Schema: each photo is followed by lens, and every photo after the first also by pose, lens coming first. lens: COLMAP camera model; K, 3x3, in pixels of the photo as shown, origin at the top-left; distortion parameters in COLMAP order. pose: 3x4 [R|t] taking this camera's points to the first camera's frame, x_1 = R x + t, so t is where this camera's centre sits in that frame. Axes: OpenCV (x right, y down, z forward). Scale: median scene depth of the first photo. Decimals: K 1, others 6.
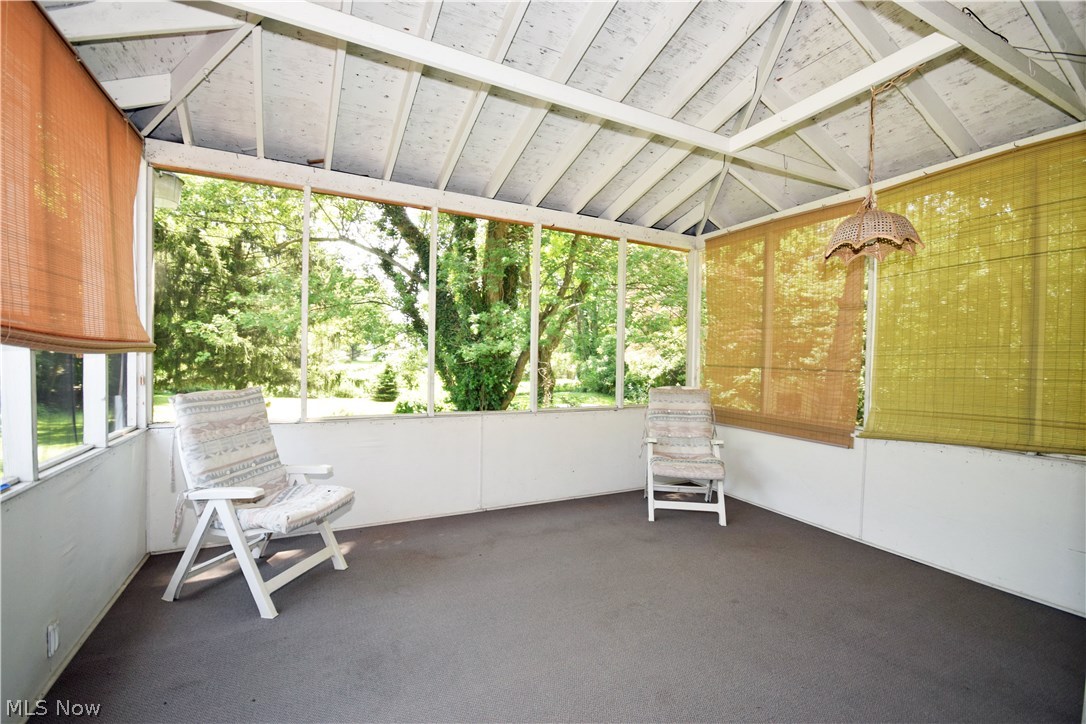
lens RADIAL K [[479.2, 0, 543.0], [0, 479.2, 362.0], [0, 0, 1]] dist [-0.000295, -0.008071]
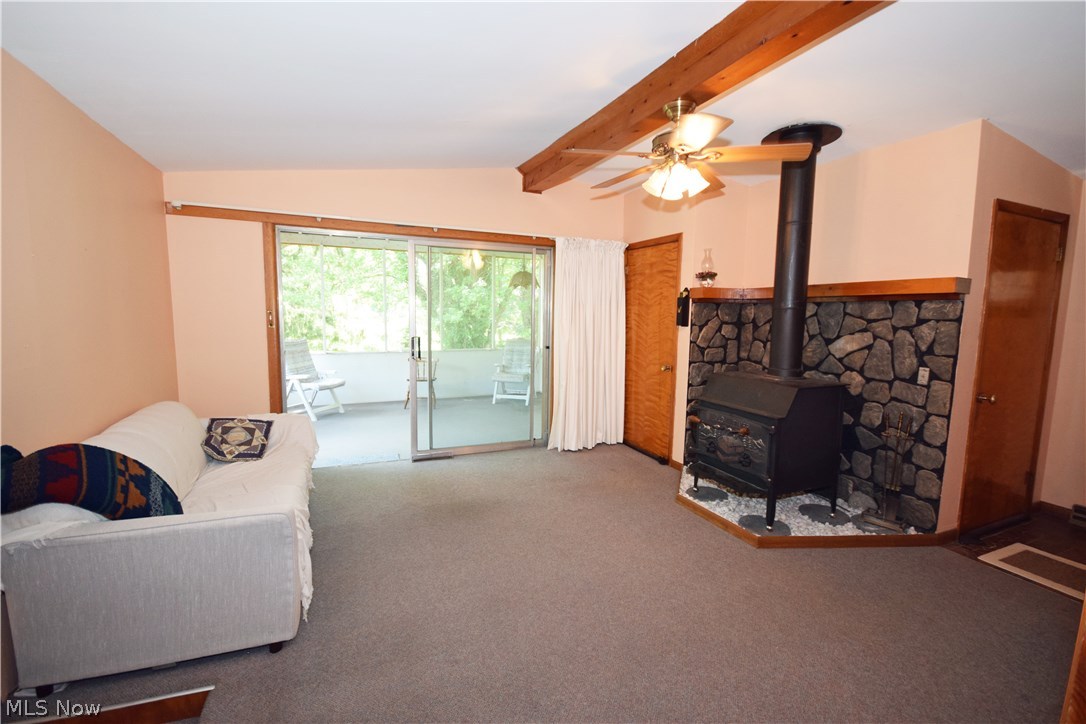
lens RADIAL K [[479.2, 0, 543.0], [0, 479.2, 362.0], [0, 0, 1]] dist [-0.000295, -0.008071]
pose [[0.998247, -0.000785, -0.059182, 0.448091], [0.006446, 0.995407, 0.095520, -0.032098], [0.058835, -0.095734, 0.993667, -0.806539]]
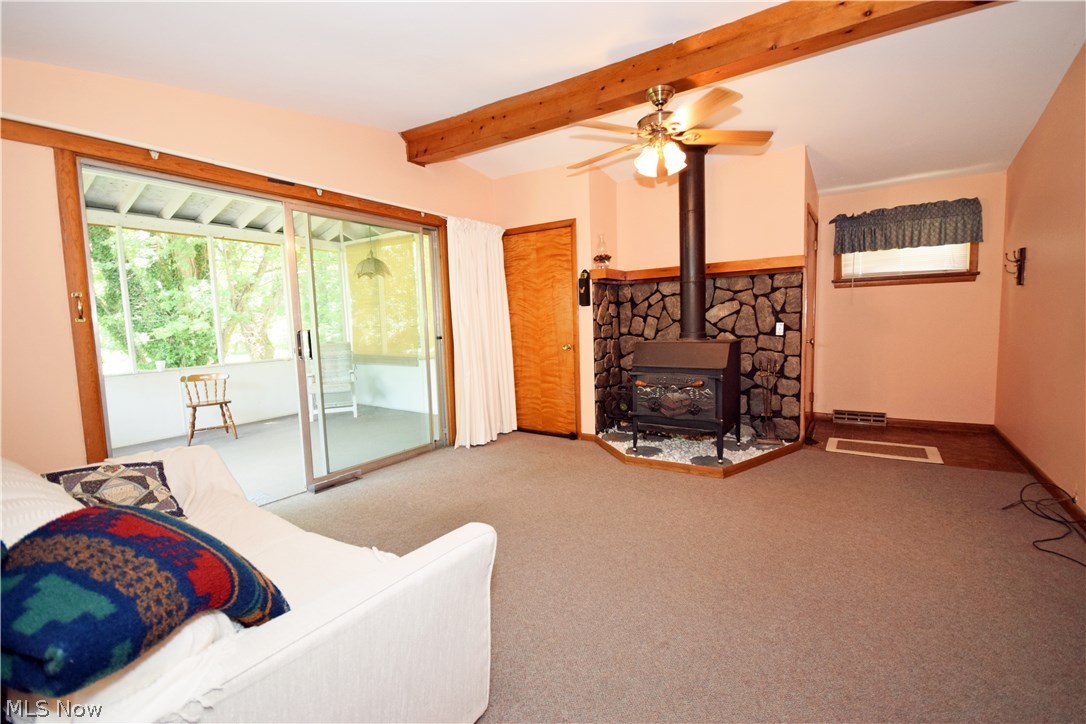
lens RADIAL K [[479.2, 0, 543.0], [0, 479.2, 362.0], [0, 0, 1]] dist [-0.000295, -0.008071]
pose [[0.865563, -0.093130, 0.492065, 0.096506], [0.053930, 0.994177, 0.093295, 0.006962], [-0.497888, -0.054216, 0.865545, -0.686754]]
